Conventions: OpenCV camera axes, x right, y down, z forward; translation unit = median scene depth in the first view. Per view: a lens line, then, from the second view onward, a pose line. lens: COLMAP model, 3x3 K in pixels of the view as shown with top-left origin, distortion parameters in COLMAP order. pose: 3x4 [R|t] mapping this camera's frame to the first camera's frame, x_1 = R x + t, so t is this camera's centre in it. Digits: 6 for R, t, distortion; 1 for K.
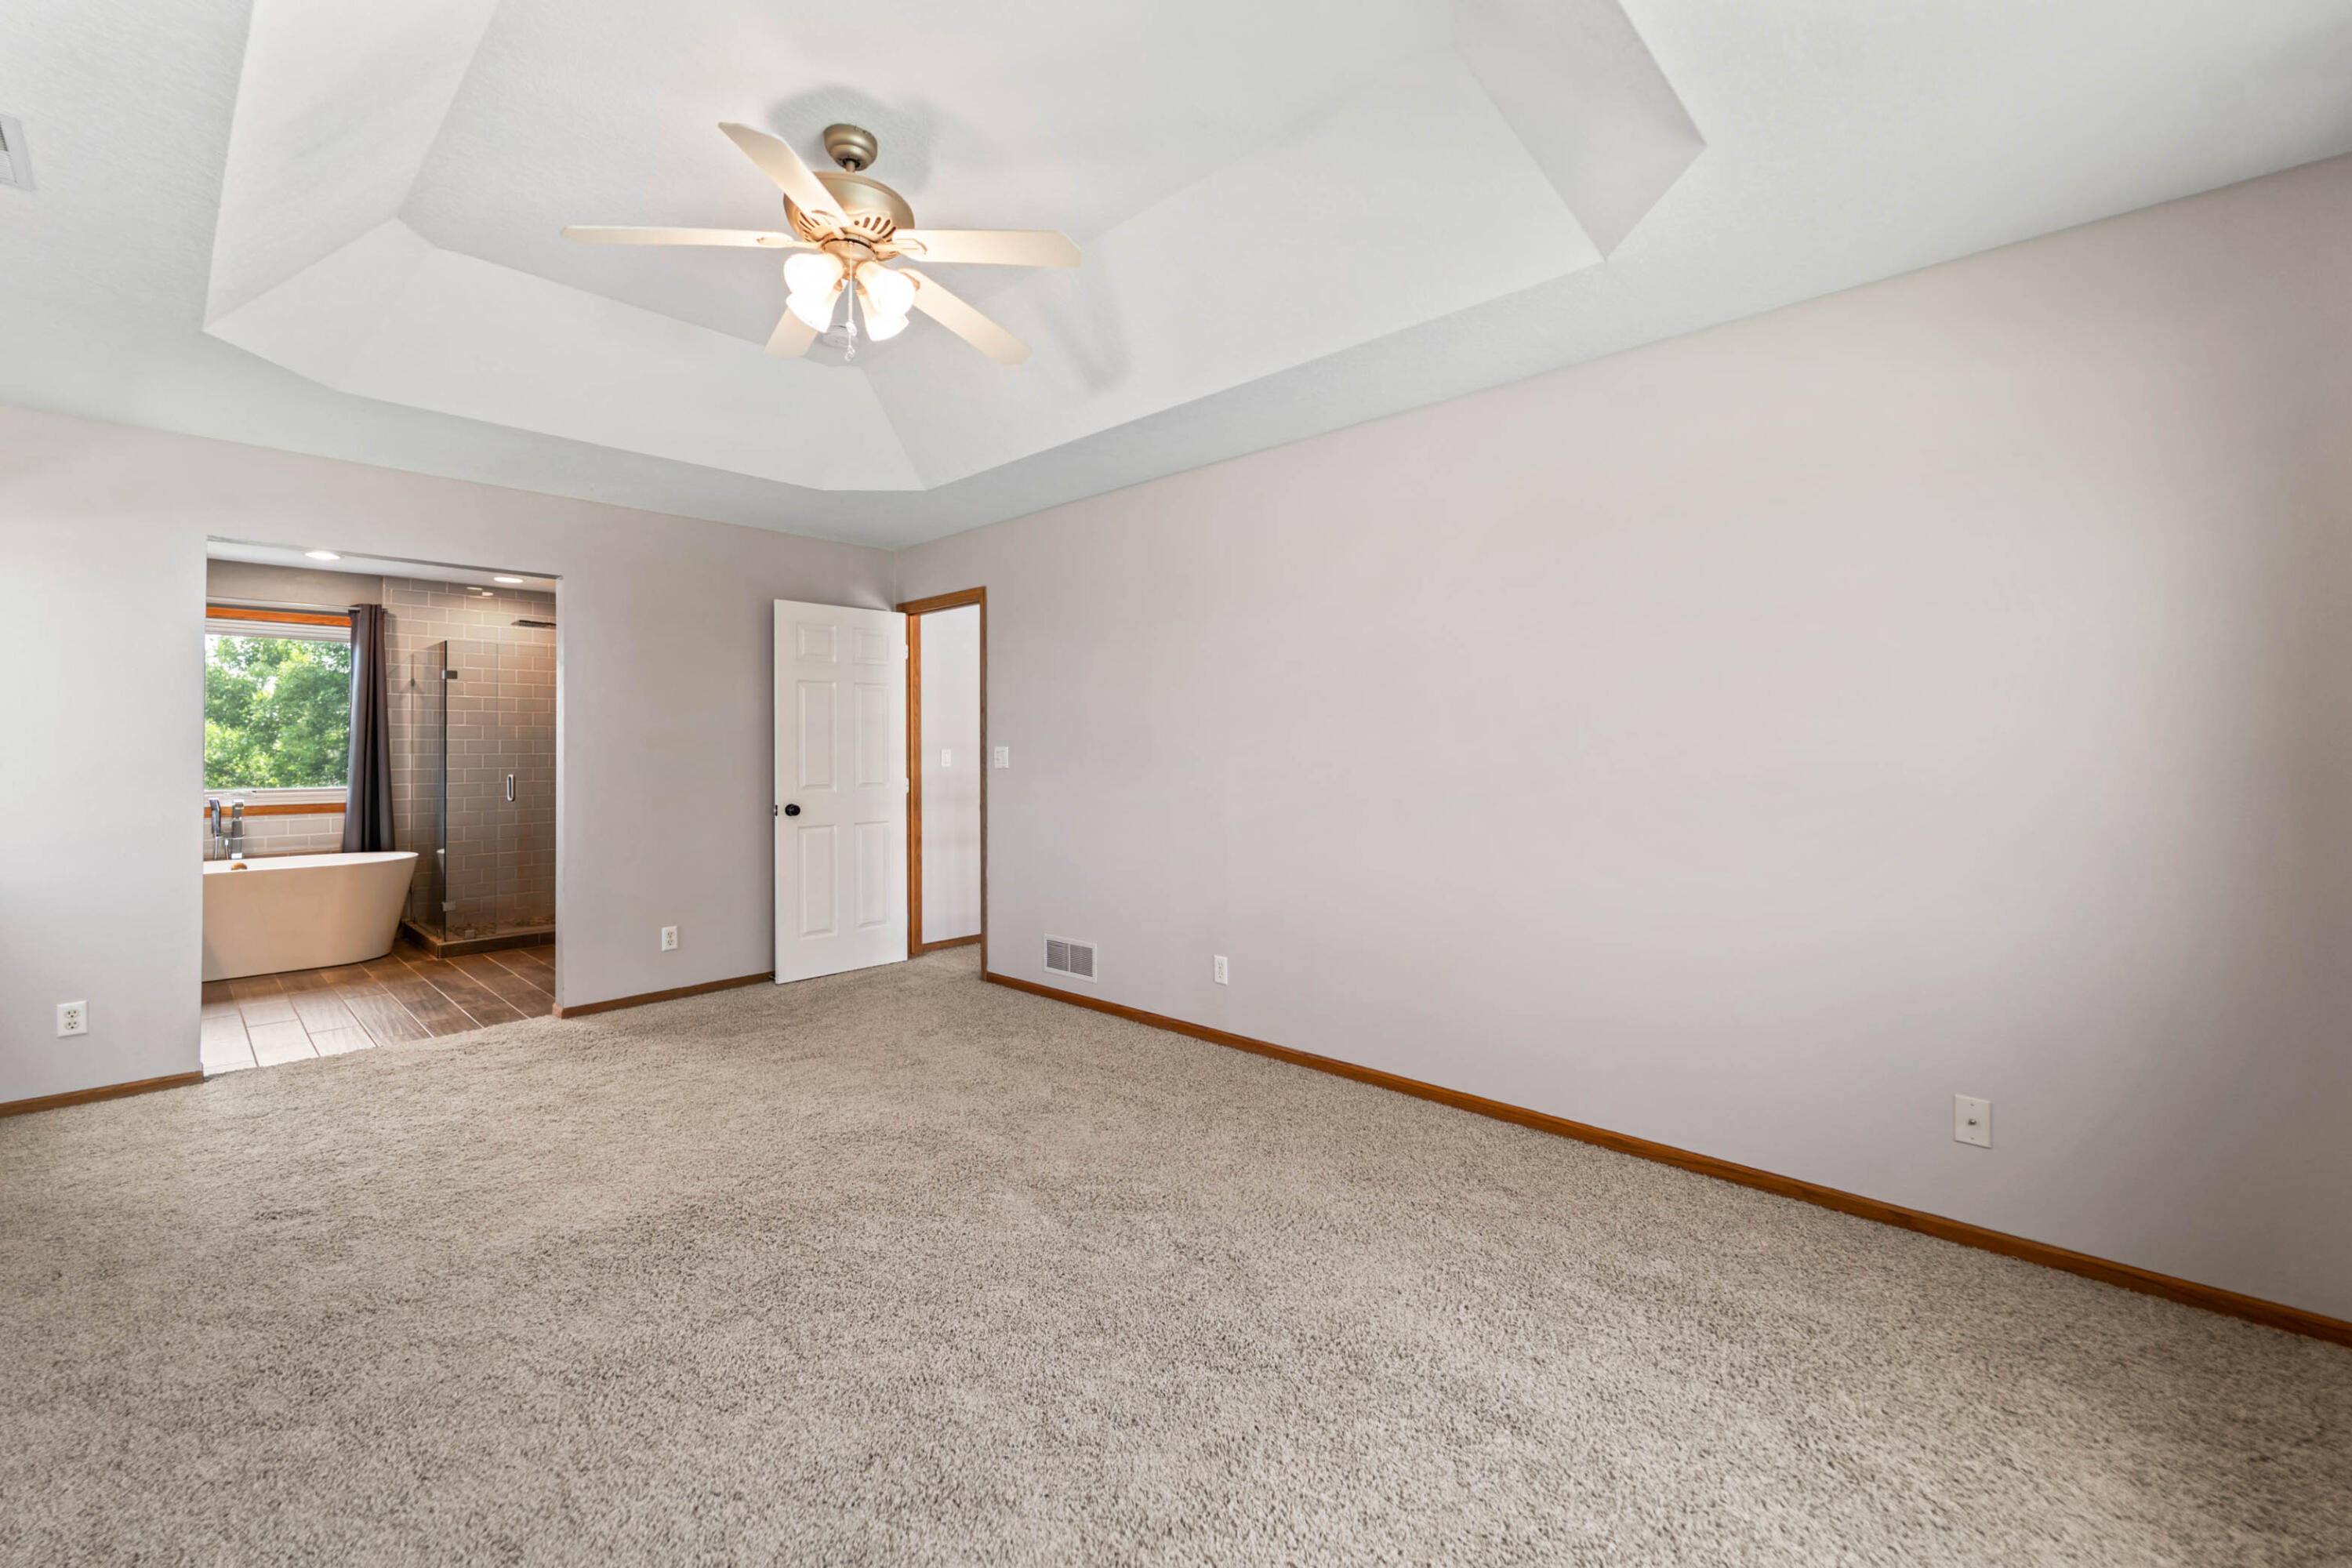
lens RADIAL K [[963.9, 0, 1212.7], [0, 963.9, 736.5], [0, 0, 1]] dist [0.004455, -0.002542]
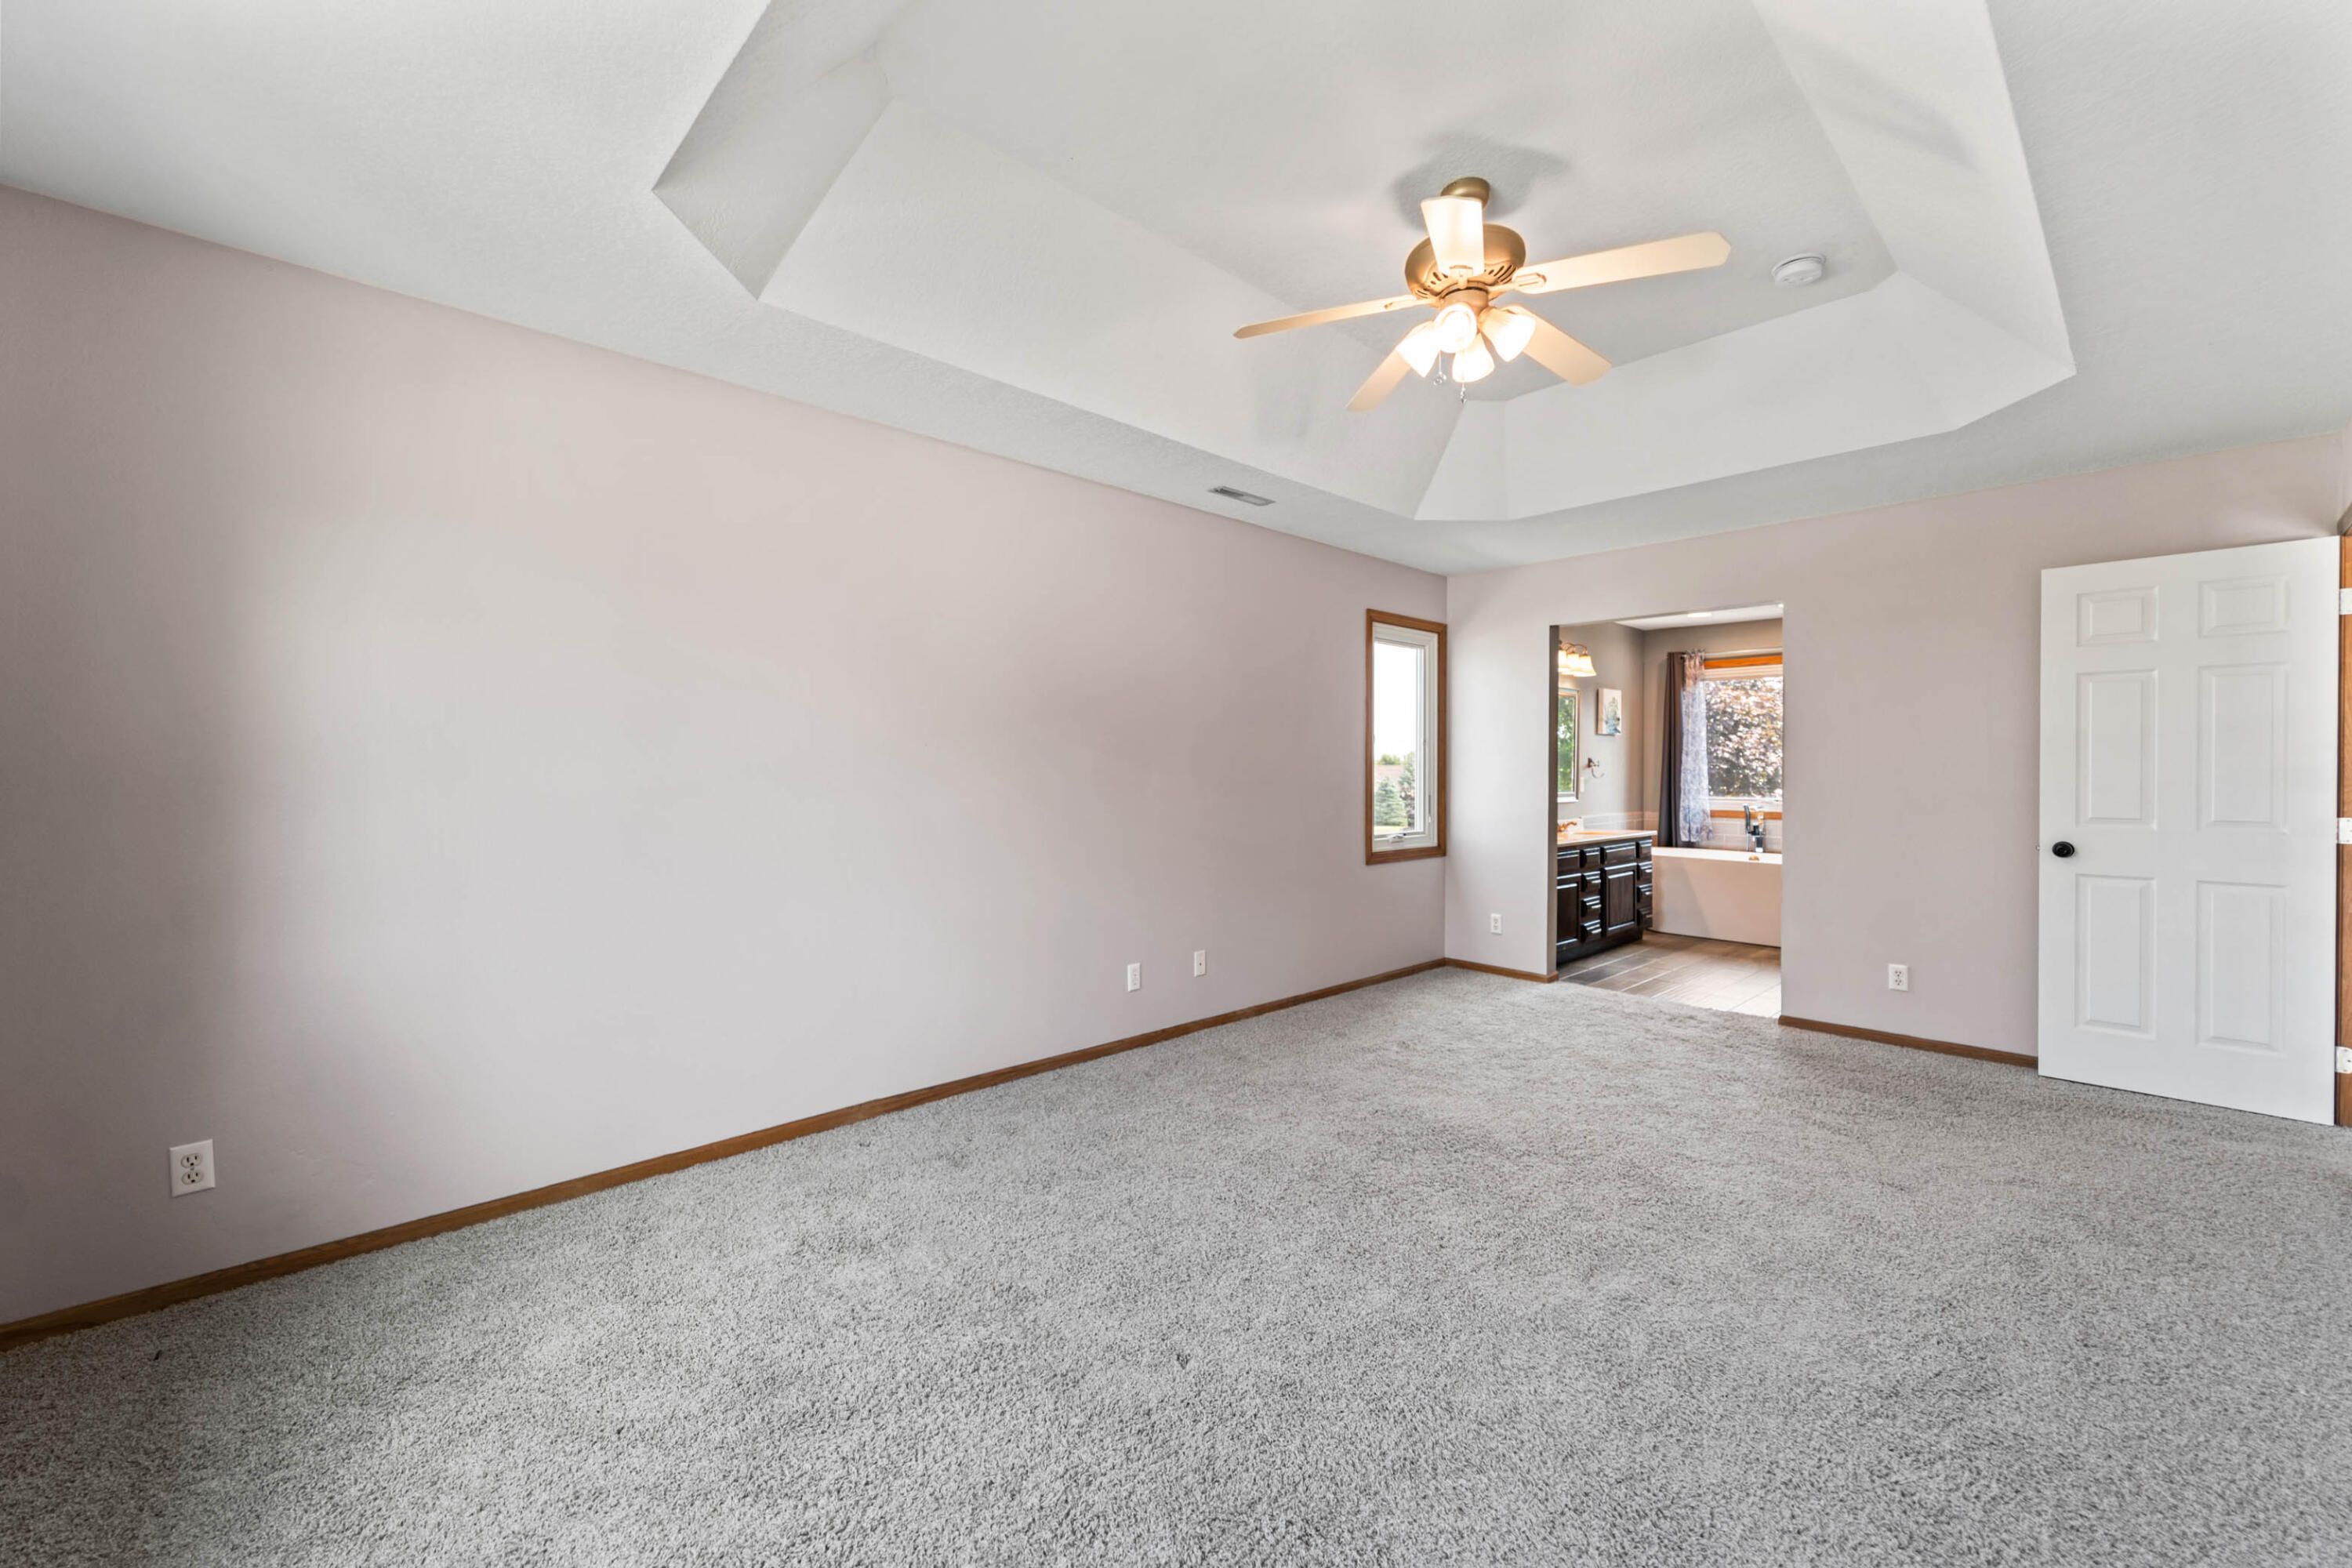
lens RADIAL K [[963.9, 0, 1184.6], [0, 963.9, 774.2], [0, 0, 1]] dist [0.004455, -0.002542]
pose [[-0.089946, 0.007787, -0.995916, 0.391341], [0.008675, 0.999938, 0.007035, 0.007872], [0.995909, -0.008006, -0.090008, 0.422504]]
